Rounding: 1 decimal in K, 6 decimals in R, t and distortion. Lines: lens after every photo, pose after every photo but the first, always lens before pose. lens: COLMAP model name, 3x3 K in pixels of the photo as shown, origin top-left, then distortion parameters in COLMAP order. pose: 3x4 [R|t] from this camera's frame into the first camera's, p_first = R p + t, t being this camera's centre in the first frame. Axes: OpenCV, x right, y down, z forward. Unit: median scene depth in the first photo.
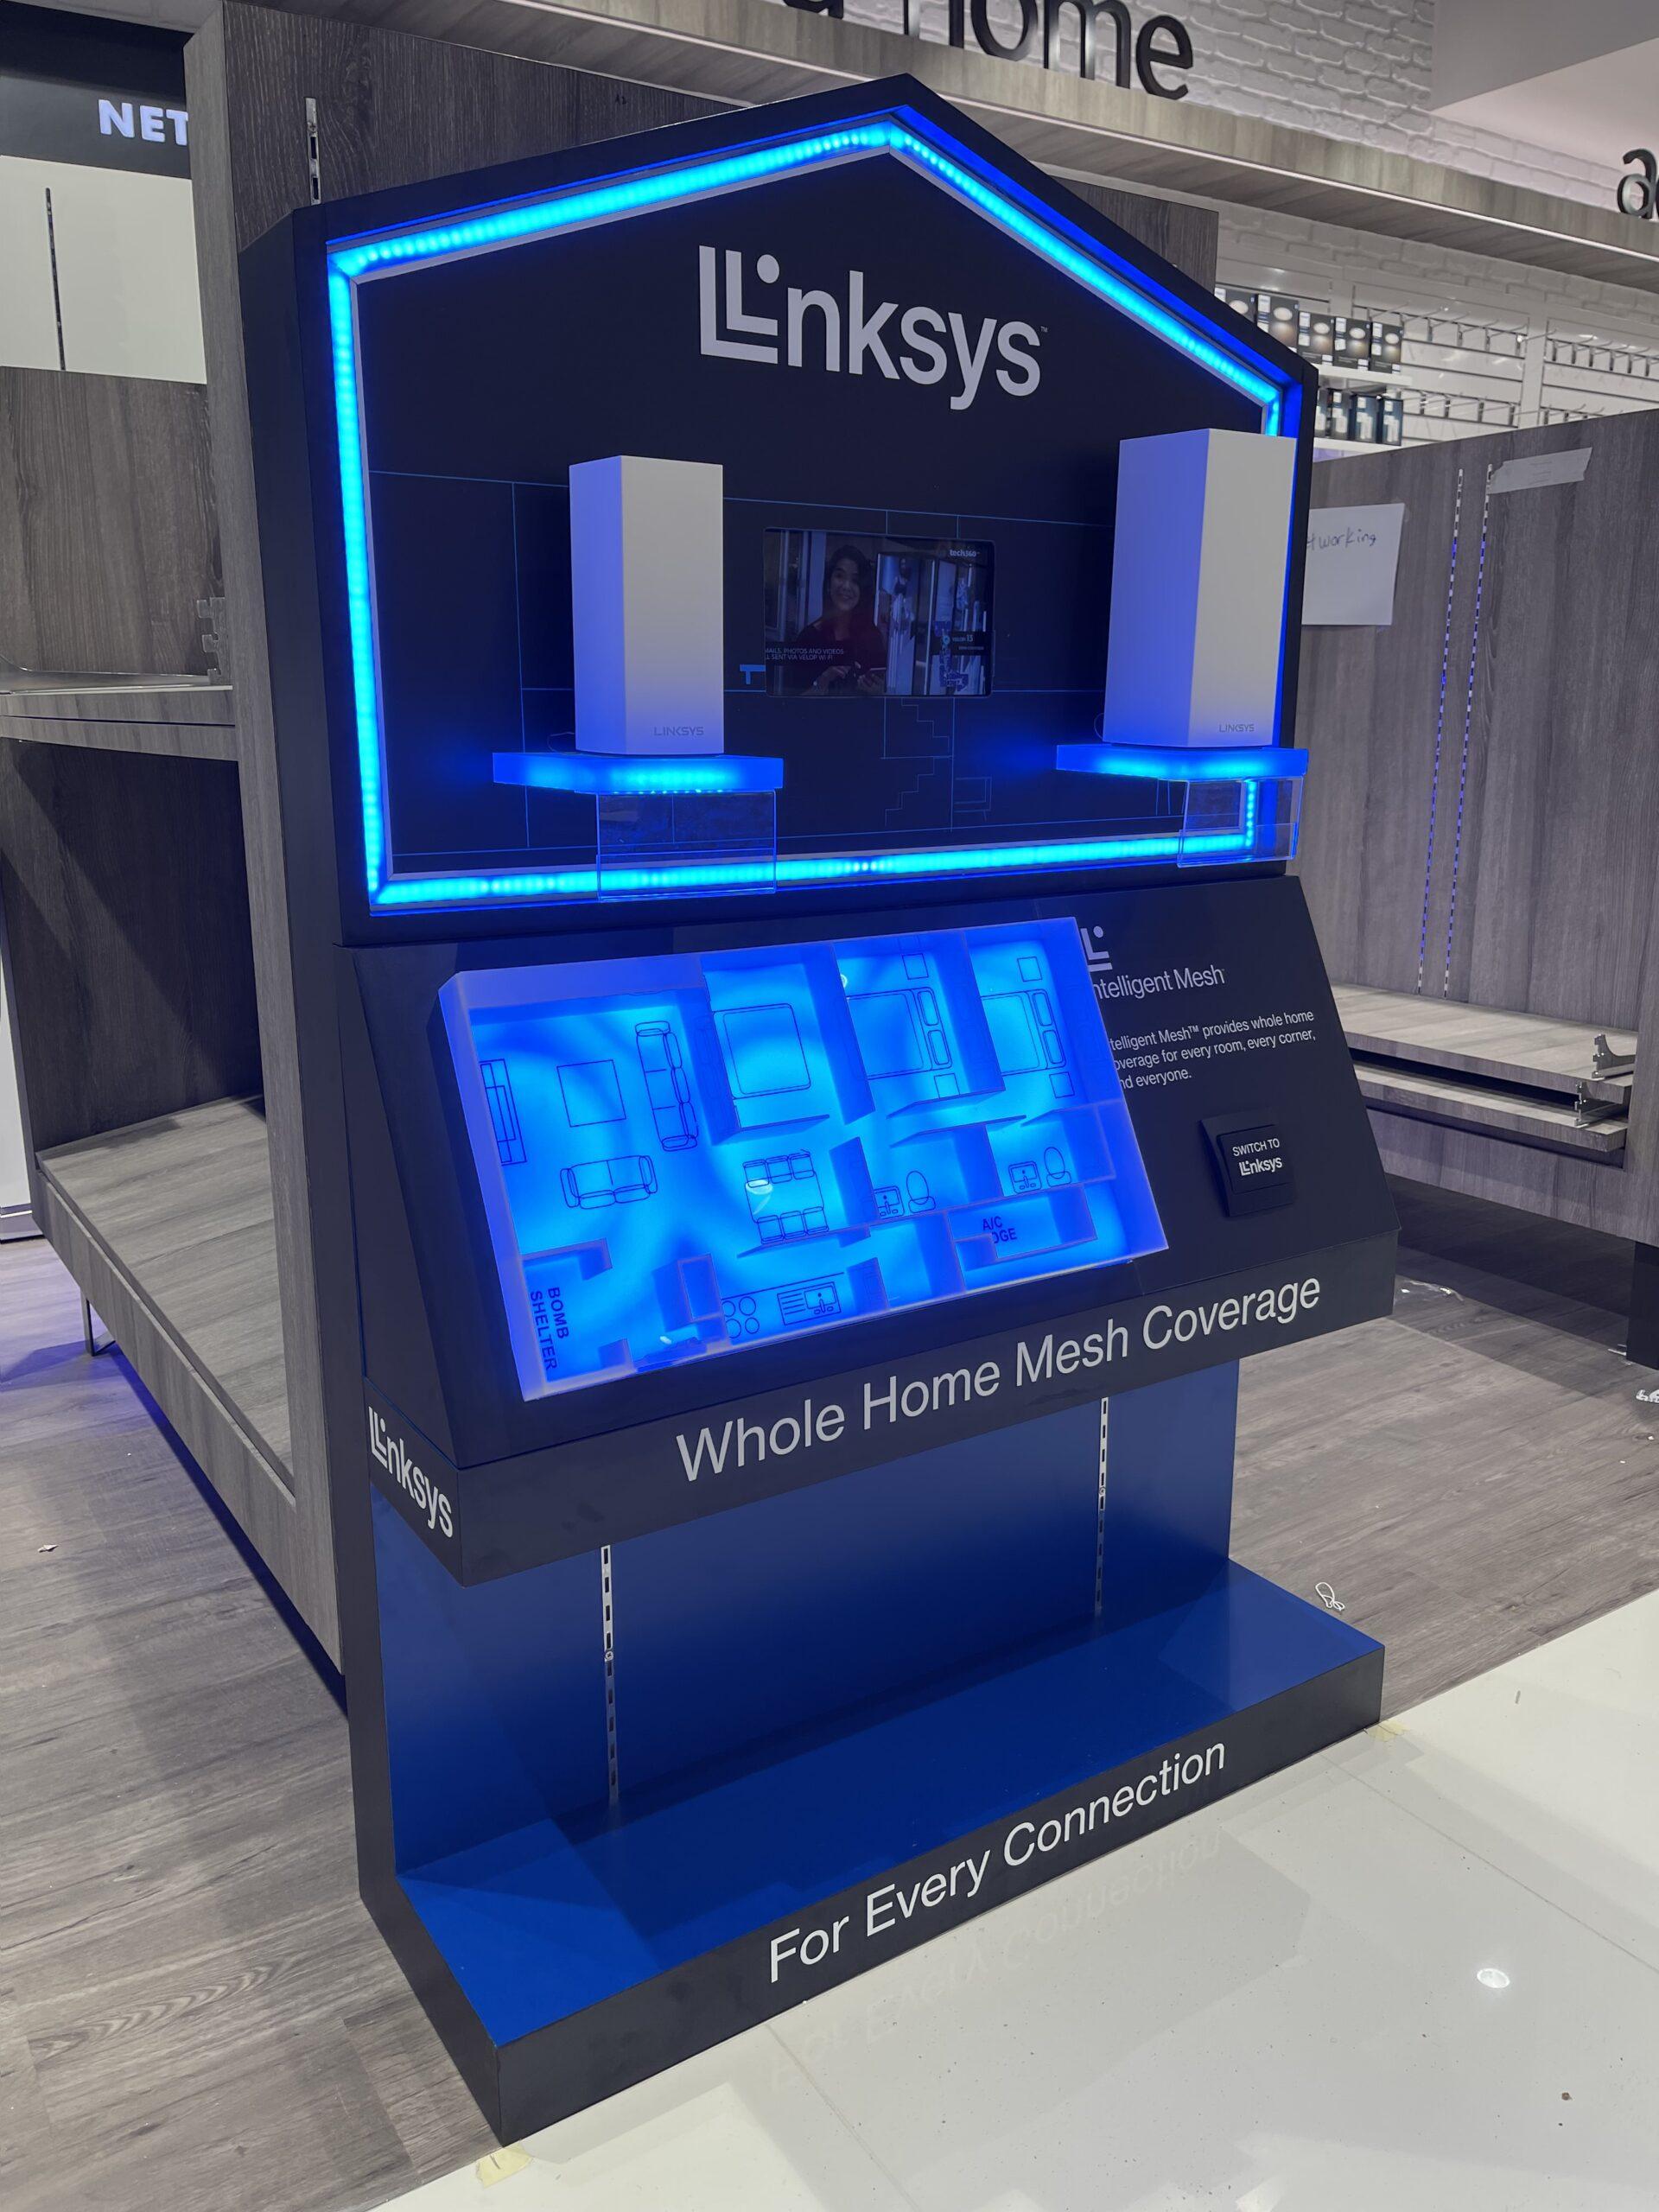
lens RADIAL K [[1679.8, 0, 831.2], [0, 1679.8, 1104.8], [0, 0, 1]] dist [0.055629, -0.074011]
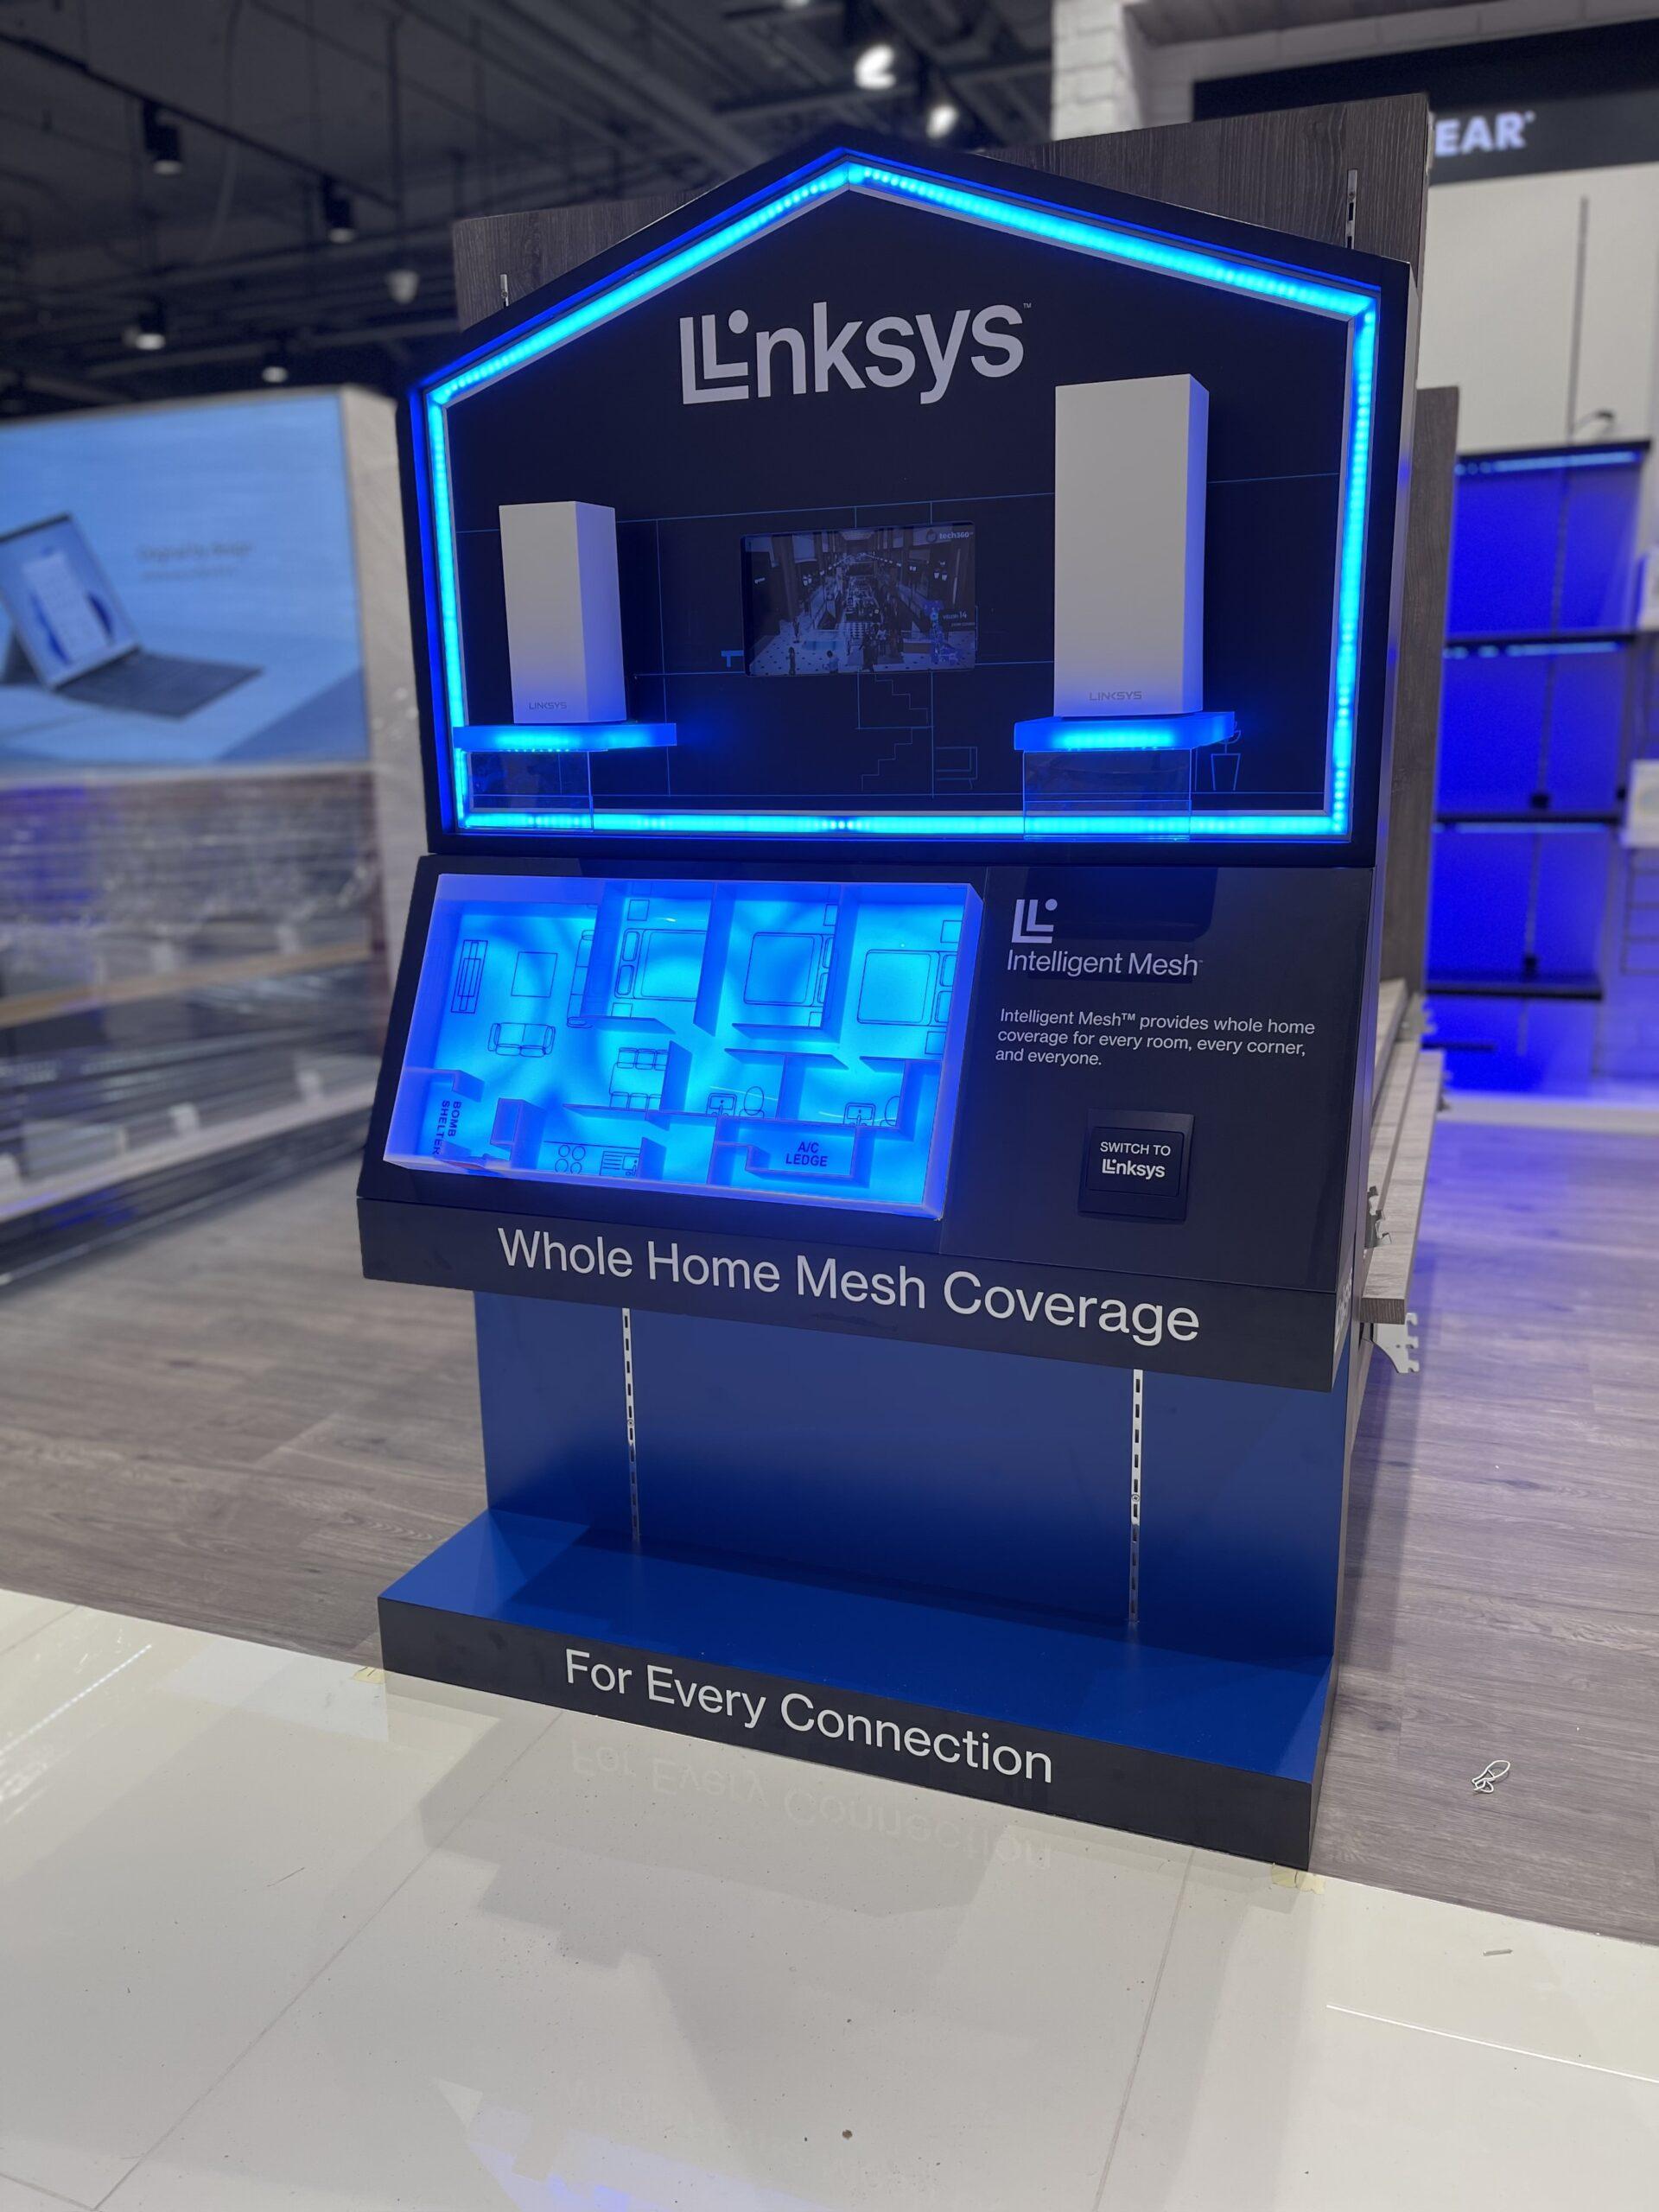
lens RADIAL K [[1679.8, 0, 829.6], [0, 1679.8, 1117.0], [0, 0, 1]] dist [0.055629, -0.074011]
pose [[0.582570, 0.179463, -0.792720, 0.964858], [-0.168152, 0.980830, 0.098475, -0.059966], [0.795196, 0.075929, 0.601580, 0.332778]]
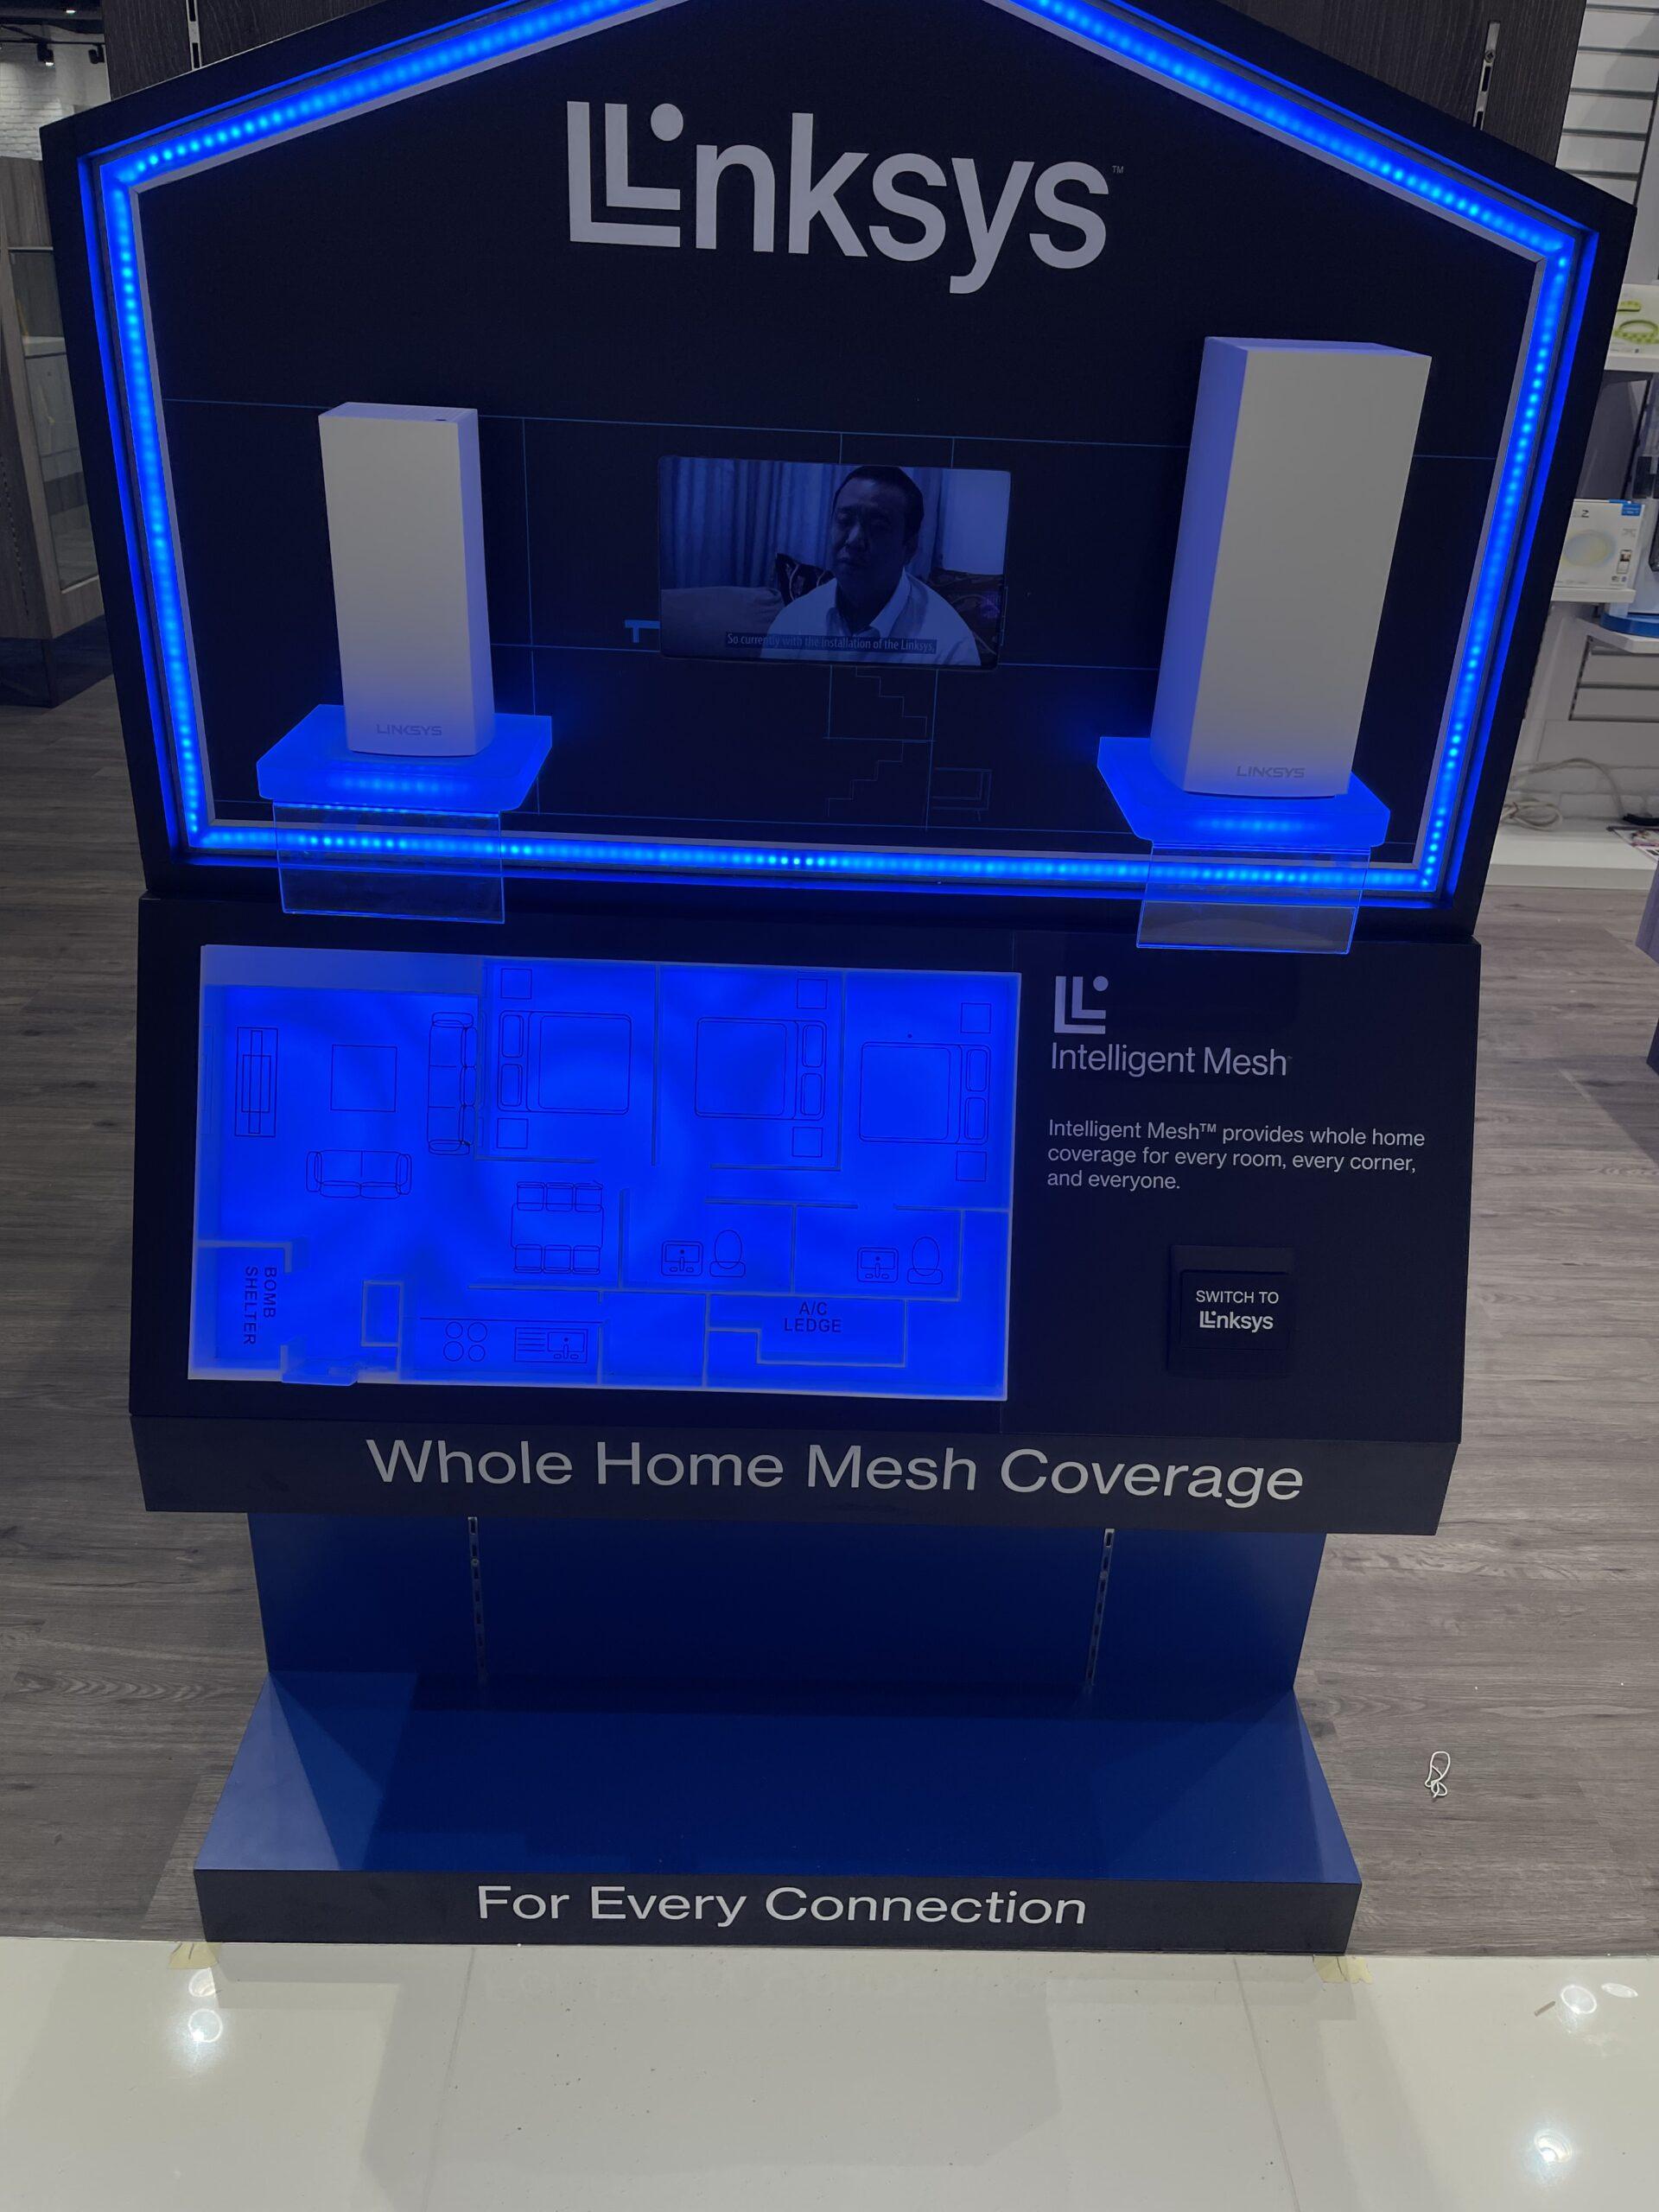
lens RADIAL K [[1679.8, 0, 831.0], [0, 1679.8, 1112.8], [0, 0, 1]] dist [0.055629, -0.074011]
pose [[0.846299, 0.271446, -0.458361, 0.465324], [-0.164469, 0.951542, 0.259842, -0.248118], [0.506683, -0.144518, 0.849934, 0.275534]]
